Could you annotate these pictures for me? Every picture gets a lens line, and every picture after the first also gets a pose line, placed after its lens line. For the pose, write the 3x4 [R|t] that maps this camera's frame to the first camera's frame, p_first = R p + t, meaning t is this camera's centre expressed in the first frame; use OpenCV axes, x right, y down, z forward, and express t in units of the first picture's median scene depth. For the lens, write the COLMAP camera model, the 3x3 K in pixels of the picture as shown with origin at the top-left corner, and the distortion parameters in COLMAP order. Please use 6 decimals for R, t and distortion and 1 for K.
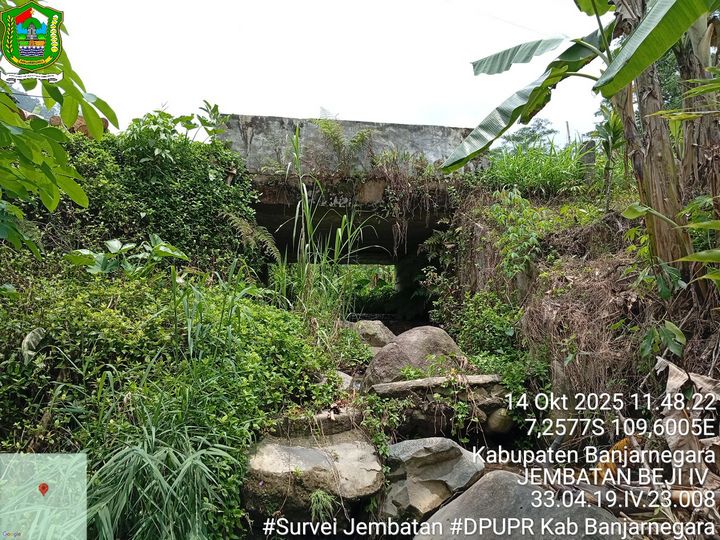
lens RADIAL K [[546.2, 0, 357.6], [0, 546.2, 269.6], [0, 0, 1]] dist [0.059853, -0.136089]
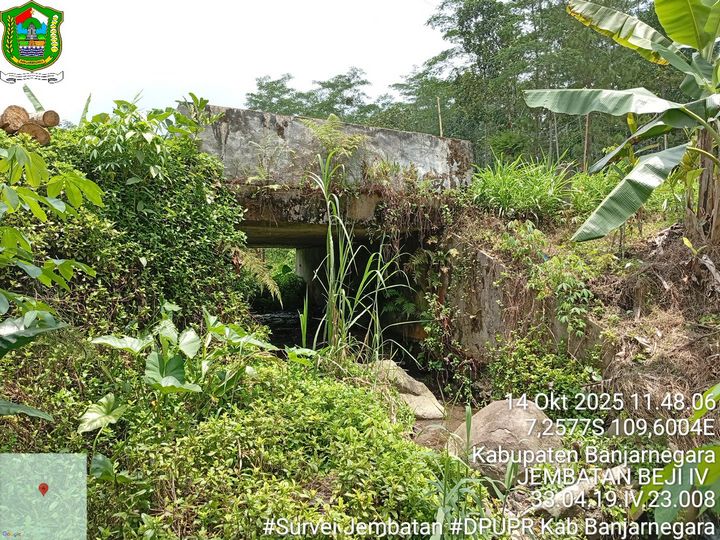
lens RADIAL K [[546.2, 0, 360.3], [0, 546.2, 270.2], [0, 0, 1]] dist [0.059853, -0.136089]
pose [[0.934618, -0.014257, 0.355367, -0.297966], [-0.025361, 0.993981, 0.106578, -0.136087], [-0.354747, -0.108622, 0.928631, 0.166137]]
